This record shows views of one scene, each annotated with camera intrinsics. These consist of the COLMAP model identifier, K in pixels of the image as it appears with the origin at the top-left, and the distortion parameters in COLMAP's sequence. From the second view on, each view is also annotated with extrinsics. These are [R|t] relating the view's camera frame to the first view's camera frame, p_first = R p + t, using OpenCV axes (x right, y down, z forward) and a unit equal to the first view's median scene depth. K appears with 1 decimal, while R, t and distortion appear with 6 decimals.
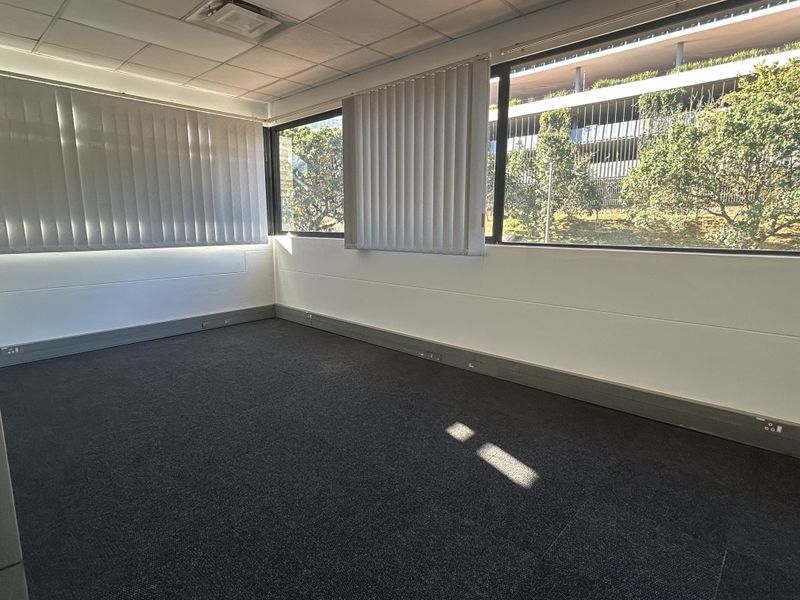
lens RADIAL K [[441.5, 0, 404.8], [0, 441.5, 297.9], [0, 0, 1]] dist [0.000238, -0.001325]
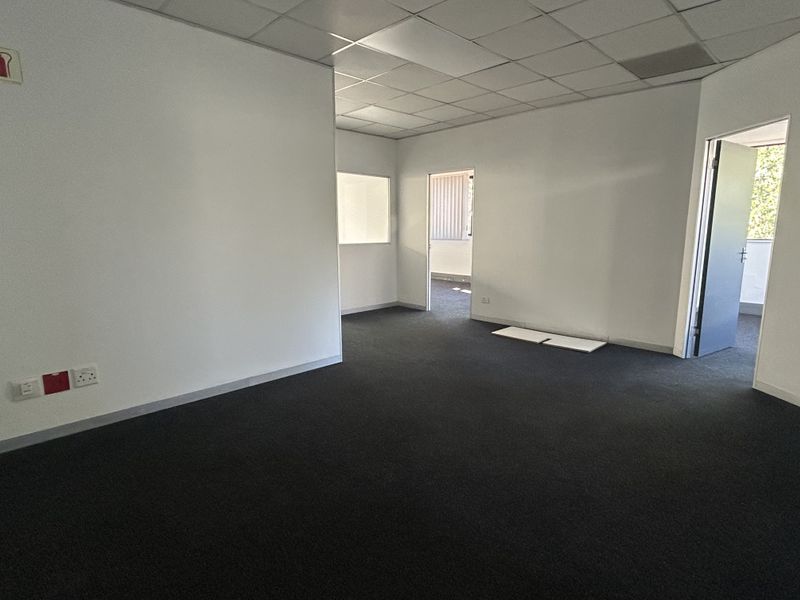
lens RADIAL K [[441.5, 0, 400.0], [0, 441.5, 300.1], [0, 0, 1]] dist [0.000238, -0.001325]
pose [[0.998465, 0.002171, -0.055351, -0.071254], [-0.002369, 0.999991, -0.003520, 0.221025], [0.055343, 0.003646, 0.998461, -1.363982]]
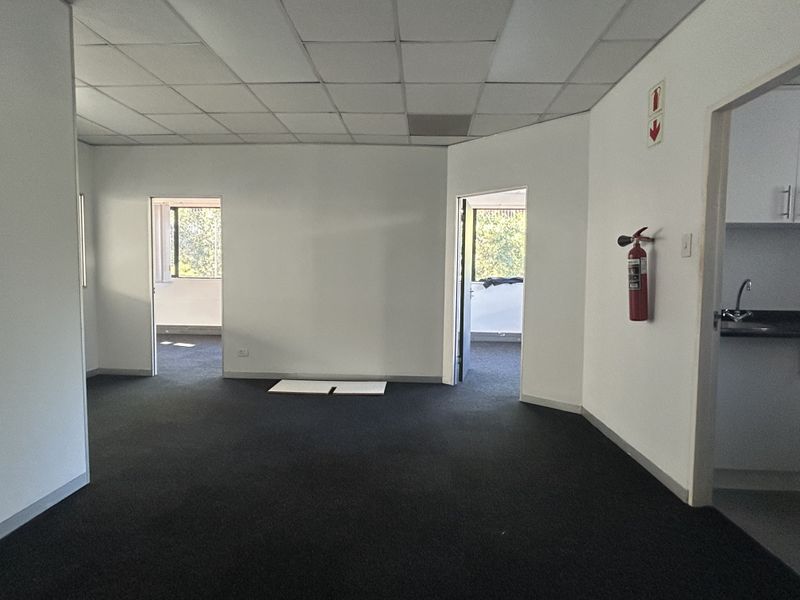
lens RADIAL K [[441.5, 0, 399.0], [0, 441.5, 302.8], [0, 0, 1]] dist [0.000238, -0.001325]
pose [[0.771935, -0.038866, 0.634512, -0.280252], [0.096071, 0.993798, -0.056005, 0.190795], [-0.628400, 0.104191, 0.770881, -1.150666]]
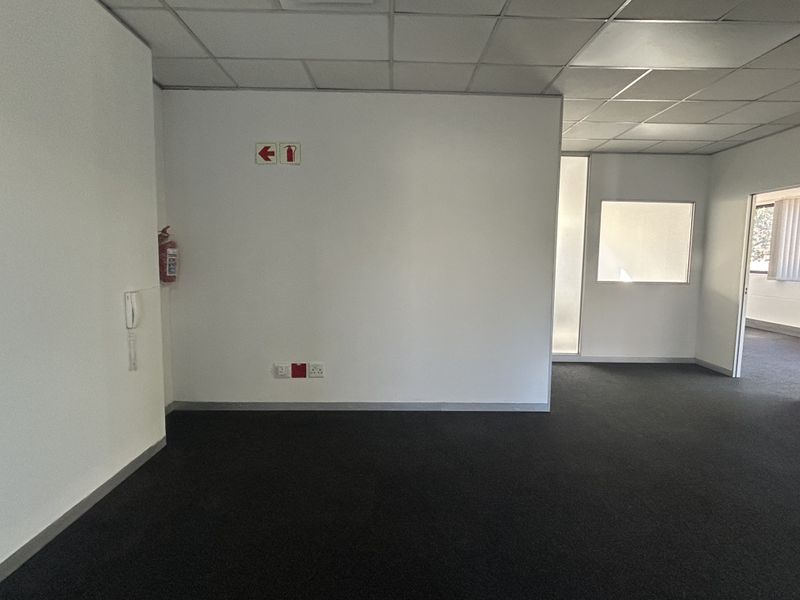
lens RADIAL K [[441.5, 0, 400.0], [0, 441.5, 302.1], [0, 0, 1]] dist [0.000238, -0.001325]
pose [[0.683359, 0.082467, -0.725410, 0.147890], [-0.131766, 0.991215, -0.011443, 0.189067], [0.718094, 0.103404, 0.688221, -1.250183]]
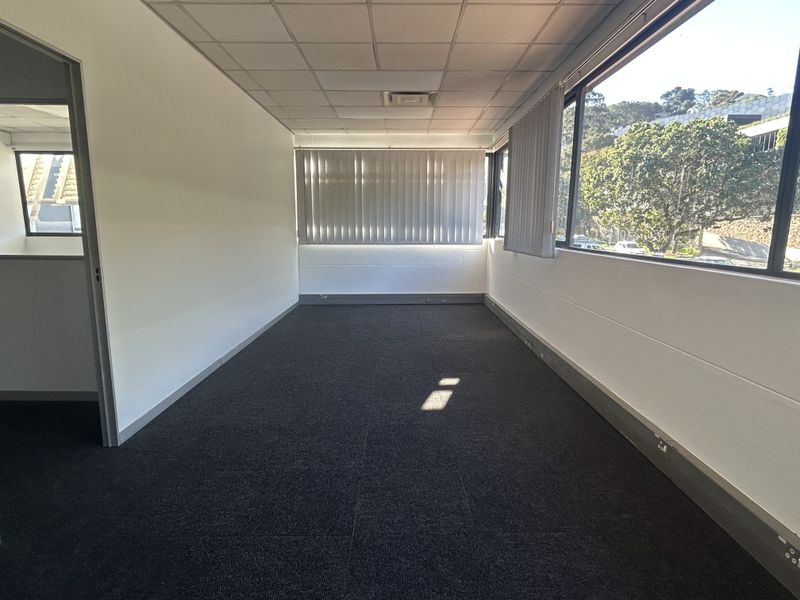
lens RADIAL K [[441.5, 0, 399.6], [0, 441.5, 297.4], [0, 0, 1]] dist [0.000238, -0.001325]
pose [[0.683330, 0.116166, -0.720809, 0.545979], [-0.124761, 0.991319, 0.041488, 0.004062], [0.719371, 0.061579, 0.691891, -0.041541]]
